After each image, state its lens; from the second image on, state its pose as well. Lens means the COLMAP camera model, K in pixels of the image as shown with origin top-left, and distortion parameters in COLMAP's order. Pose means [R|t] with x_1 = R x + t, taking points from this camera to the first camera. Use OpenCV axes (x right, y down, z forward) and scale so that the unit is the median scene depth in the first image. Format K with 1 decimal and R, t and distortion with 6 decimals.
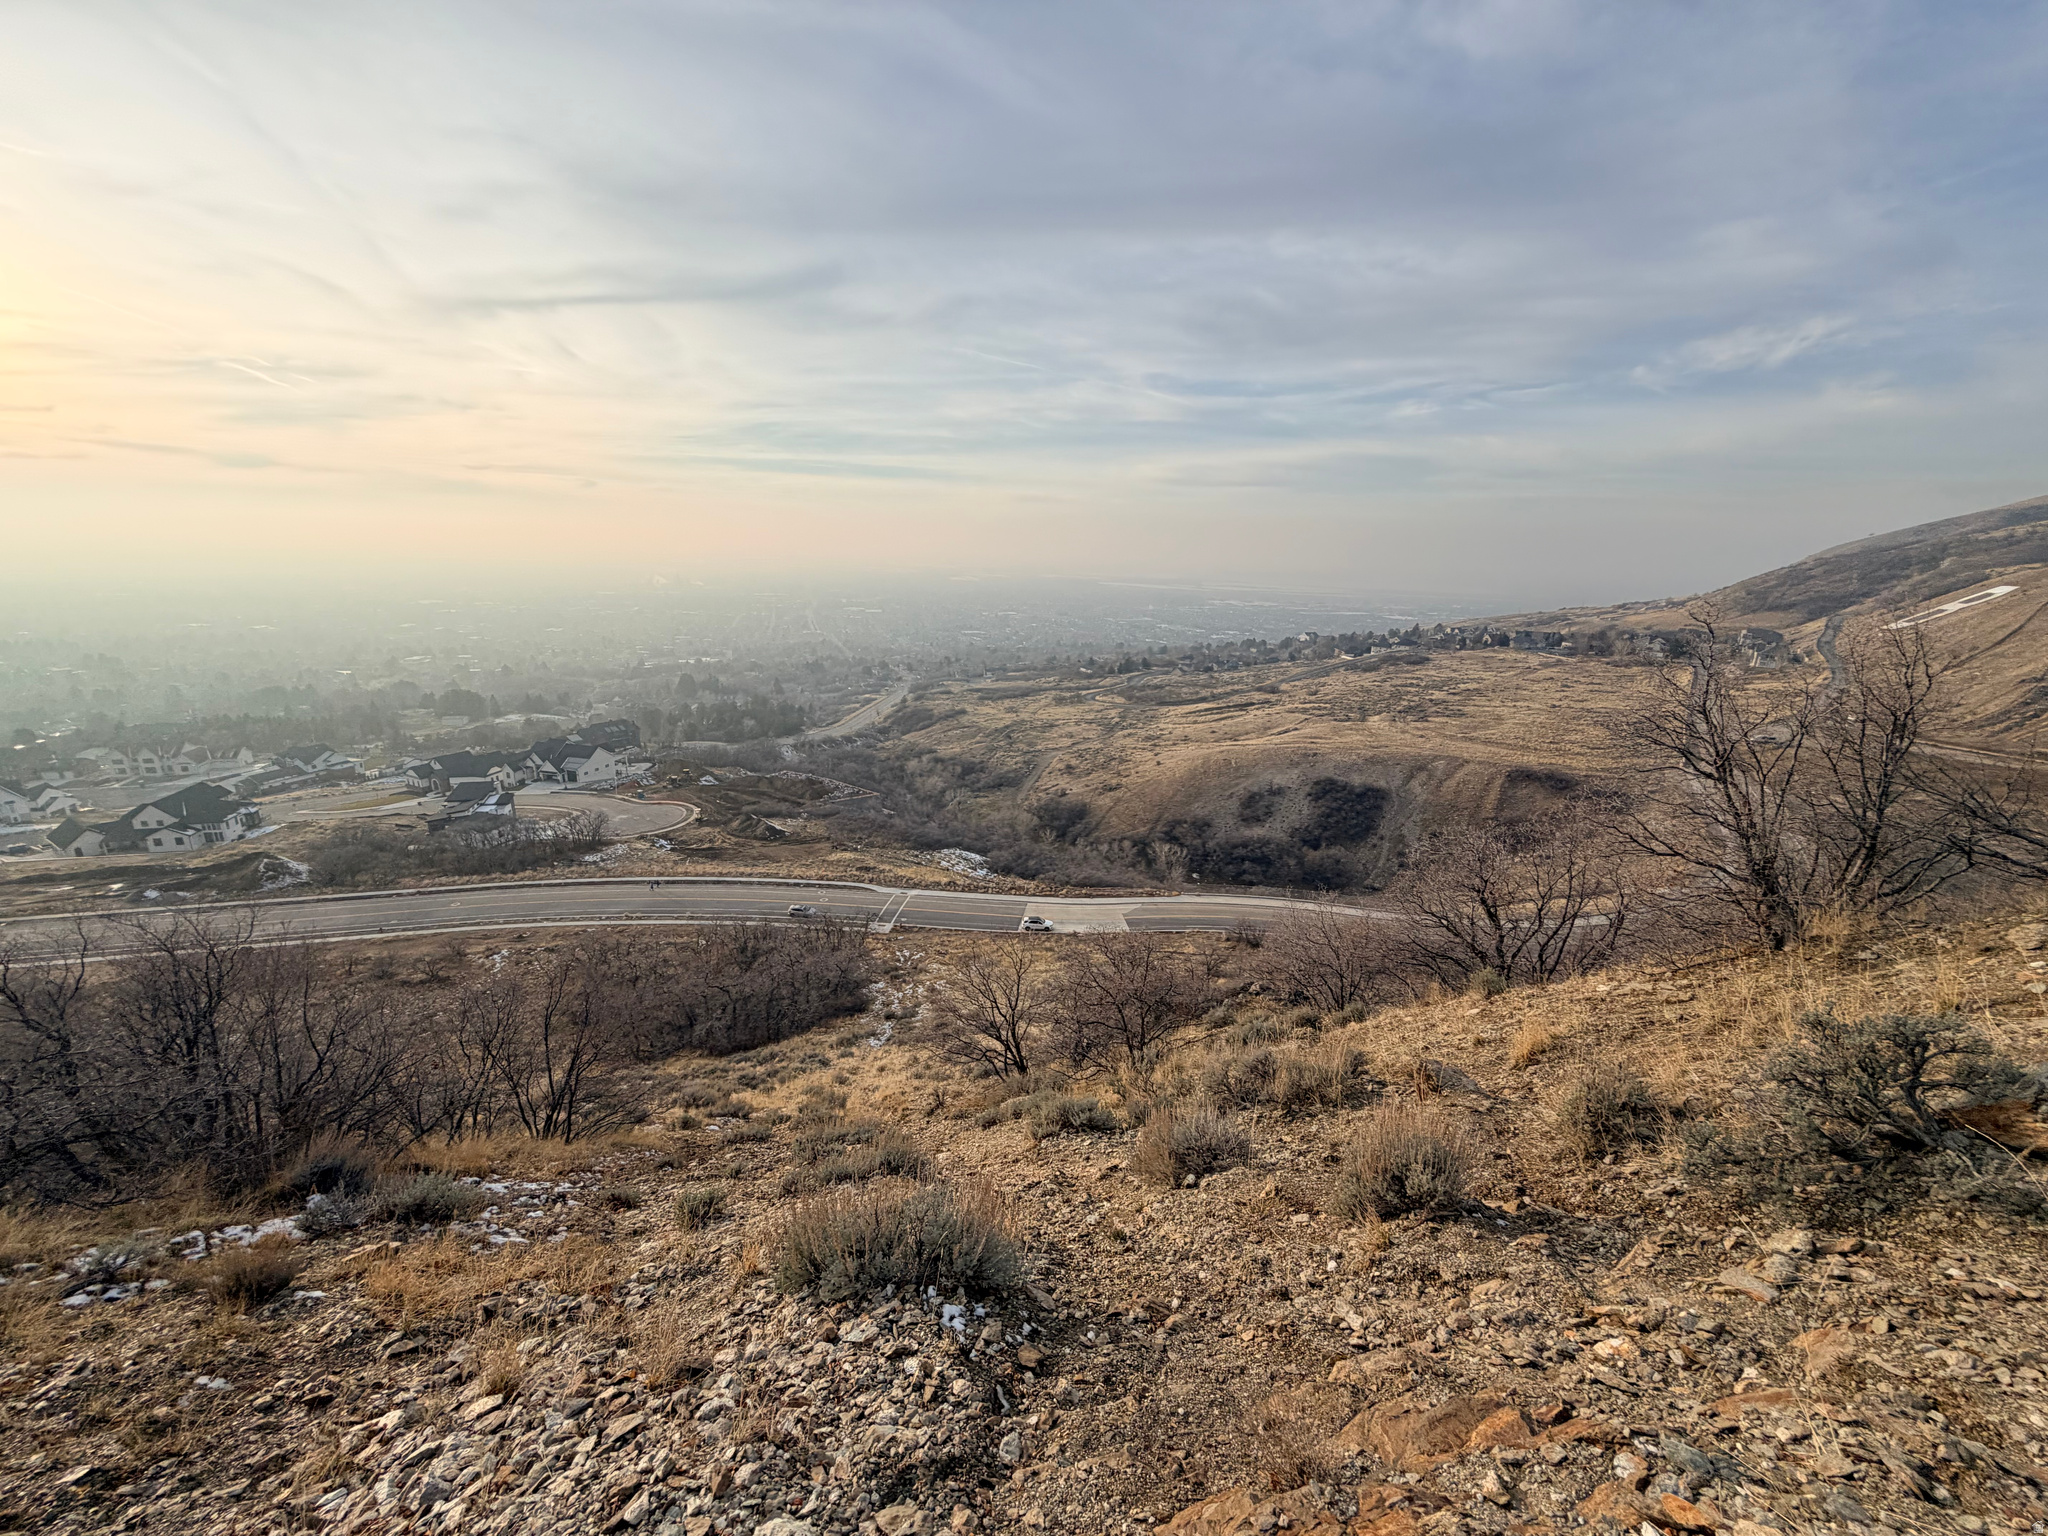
lens RADIAL K [[812.1, 0, 1017.6], [0, 812.1, 765.5], [0, 0, 1]] dist [-0.002778, 0.000537]
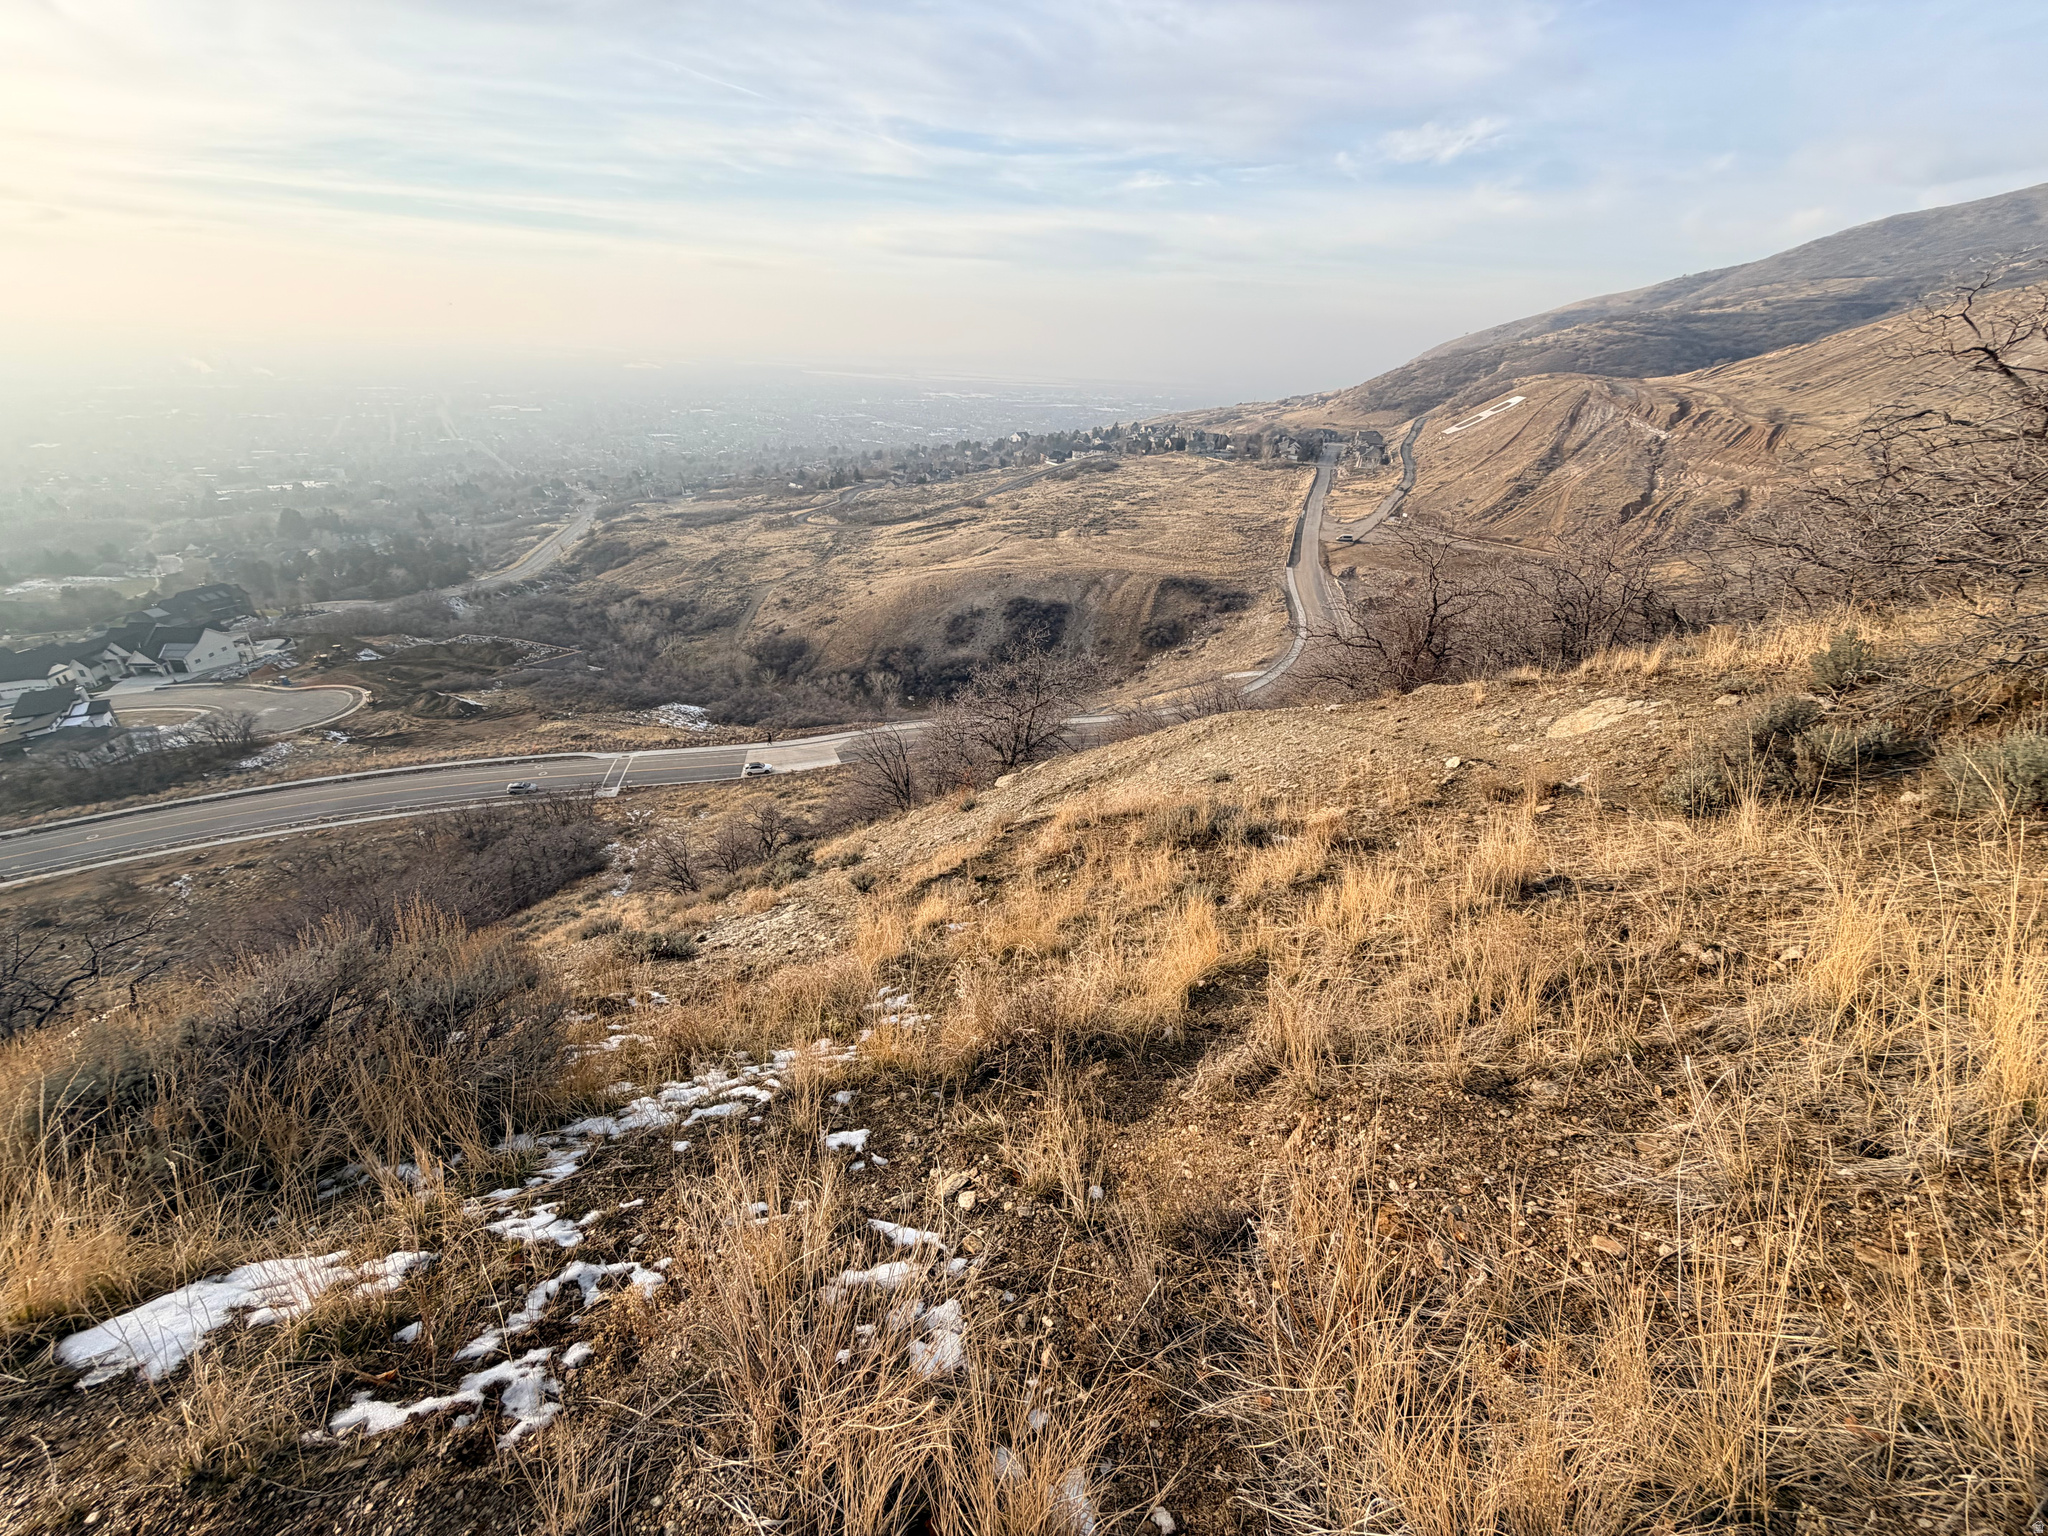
lens RADIAL K [[812.1, 0, 1019.1], [0, 812.1, 770.5], [0, 0, 1]] dist [-0.002778, 0.000537]
pose [[0.945890, -0.142431, 0.291557, 0.024754], [0.069776, 0.966777, 0.245915, -0.035579], [-0.316897, -0.212265, 0.924403, -0.105439]]
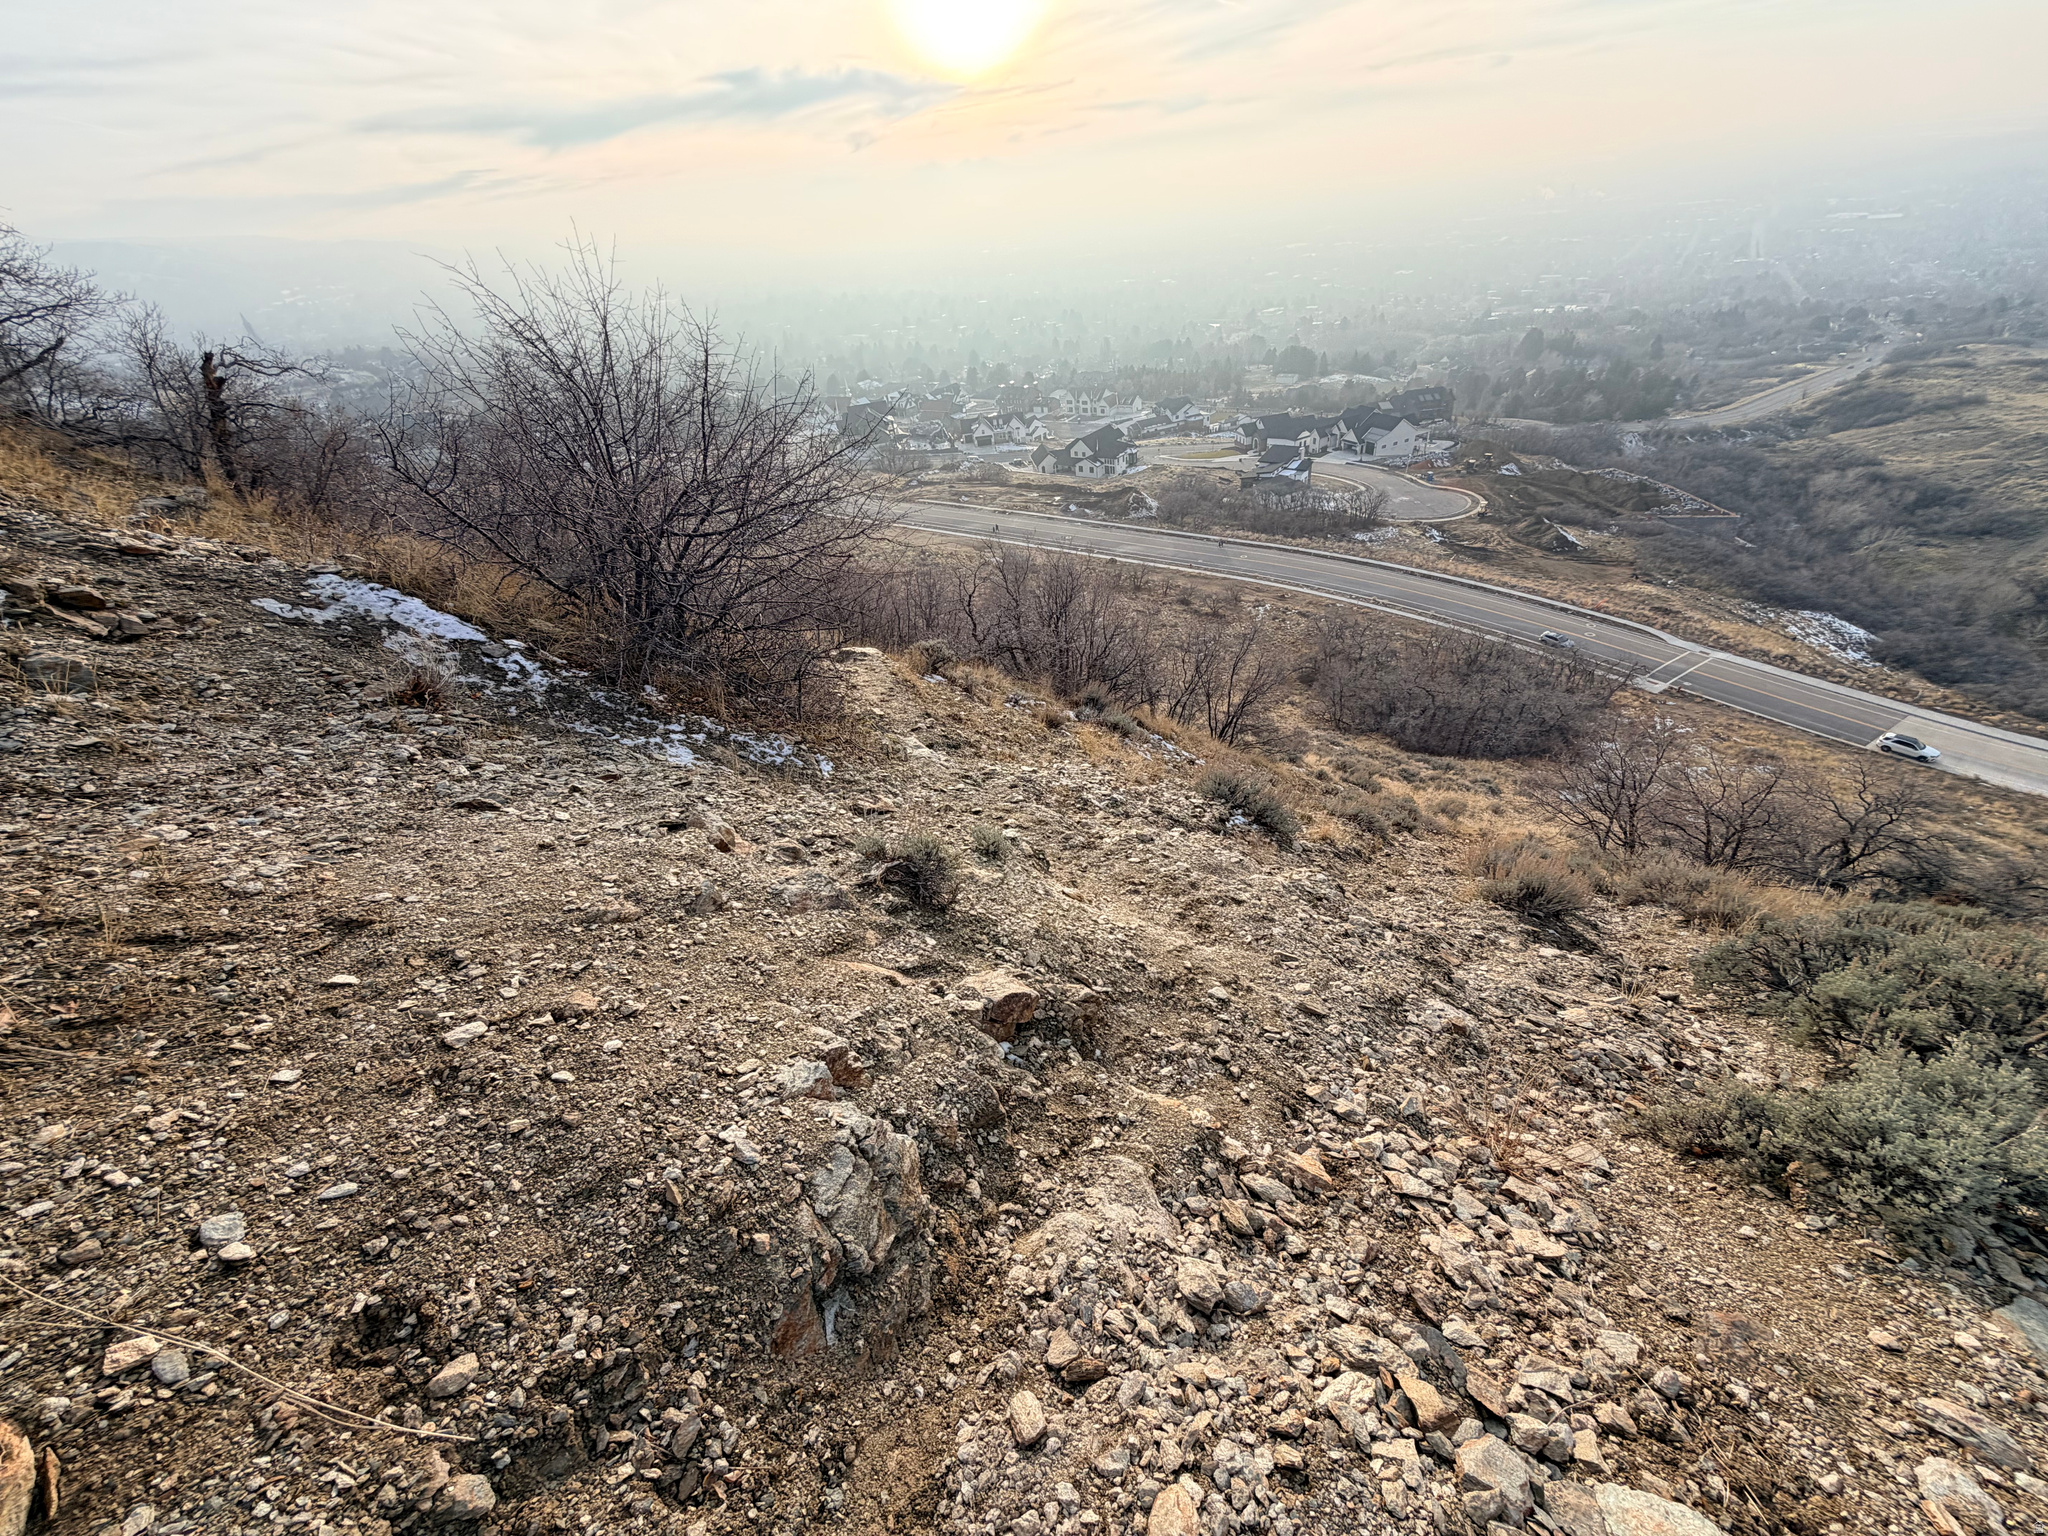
lens RADIAL K [[812.1, 0, 1016.9], [0, 812.1, 769.4], [0, 0, 1]] dist [-0.002778, 0.000537]
pose [[0.620581, 0.376445, -0.687873, 0.022643], [-0.088228, 0.905180, 0.415771, -0.007399], [0.779163, -0.197329, 0.594950, -0.016939]]
